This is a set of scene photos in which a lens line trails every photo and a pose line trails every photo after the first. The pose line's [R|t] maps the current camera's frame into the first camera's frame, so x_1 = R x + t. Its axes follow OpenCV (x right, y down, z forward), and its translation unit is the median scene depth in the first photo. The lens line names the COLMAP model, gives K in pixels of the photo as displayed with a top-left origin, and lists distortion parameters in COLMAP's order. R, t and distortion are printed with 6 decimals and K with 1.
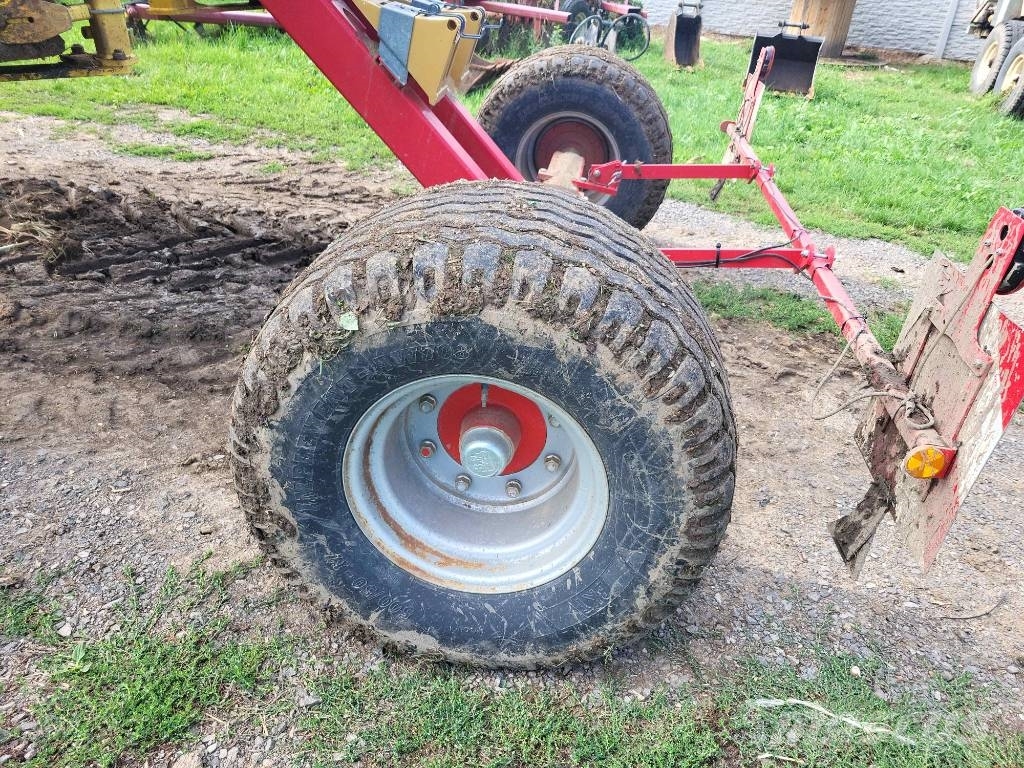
lens RADIAL K [[785.6, 0, 519.6], [0, 785.6, 381.6], [0, 0, 1]] dist [0.035917, -0.003257]
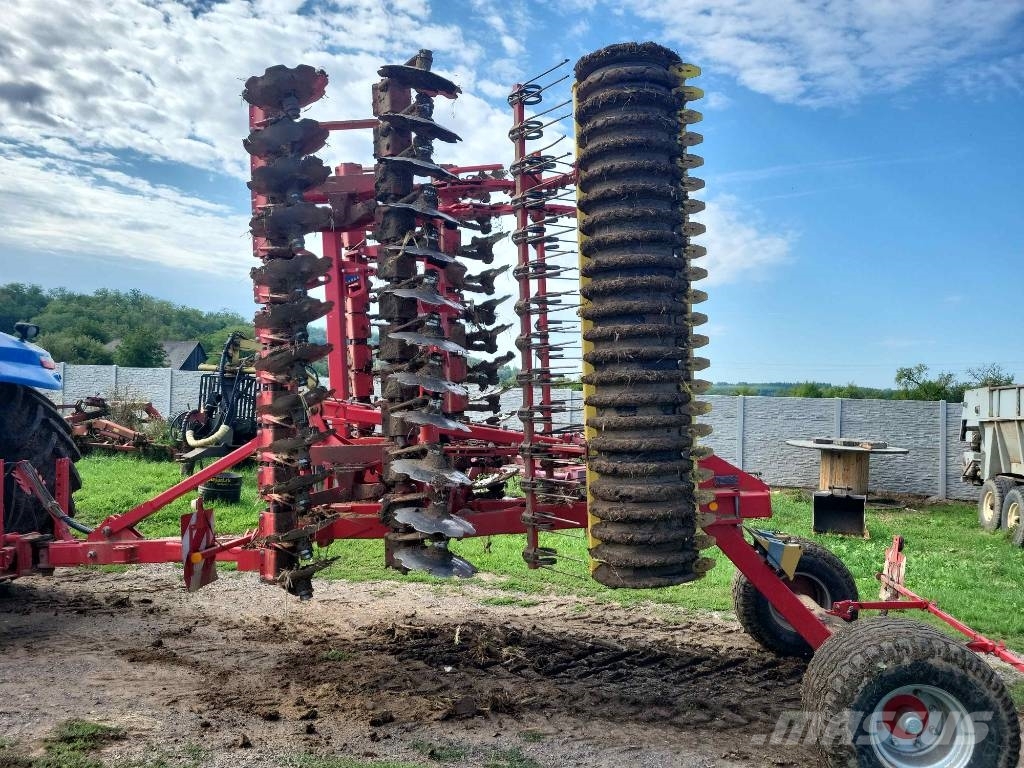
lens RADIAL K [[825.3, 0, 484.7], [0, 825.3, 386.4], [0, 0, 1]] dist [0.074198, -0.065879]
pose [[0.999061, -0.042898, -0.006111, -1.478773], [0.034561, 0.873964, -0.484760, 0.443459], [0.026136, 0.484094, 0.874626, -2.125286]]
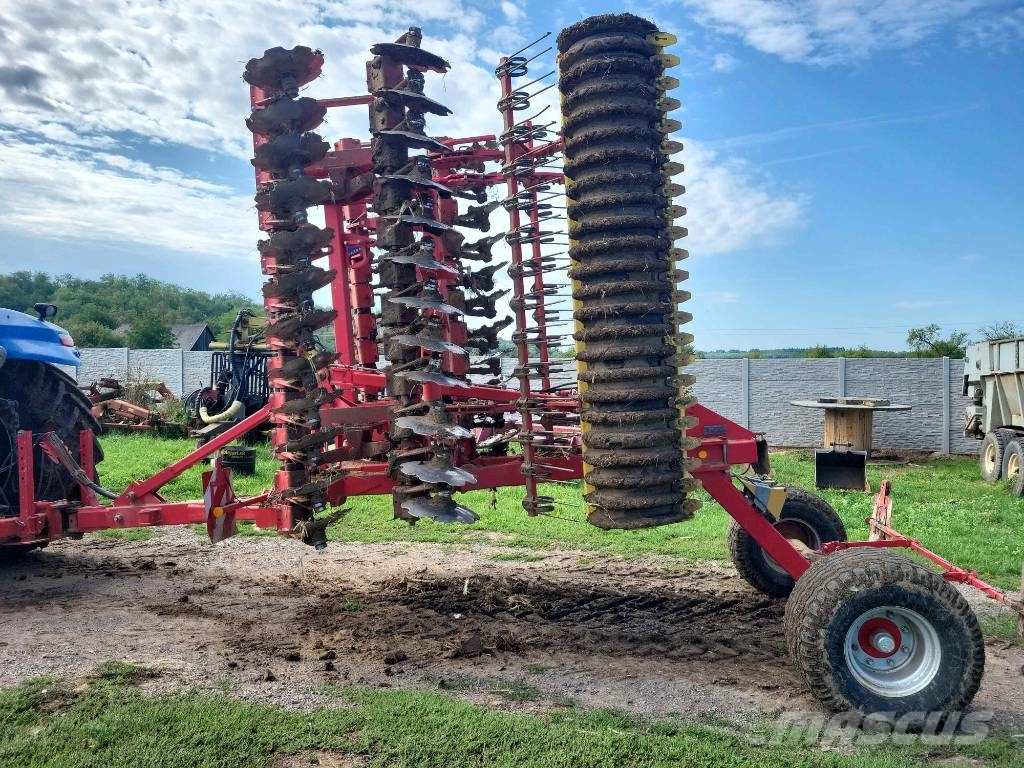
lens RADIAL K [[833.2, 0, 489.3], [0, 833.2, 384.8], [0, 0, 1]] dist [0.072142, -0.058288]
pose [[0.997230, -0.072781, -0.015352, -1.423322], [0.057527, 0.885488, -0.461087, 0.625727], [0.047153, 0.458927, 0.887222, -2.304089]]
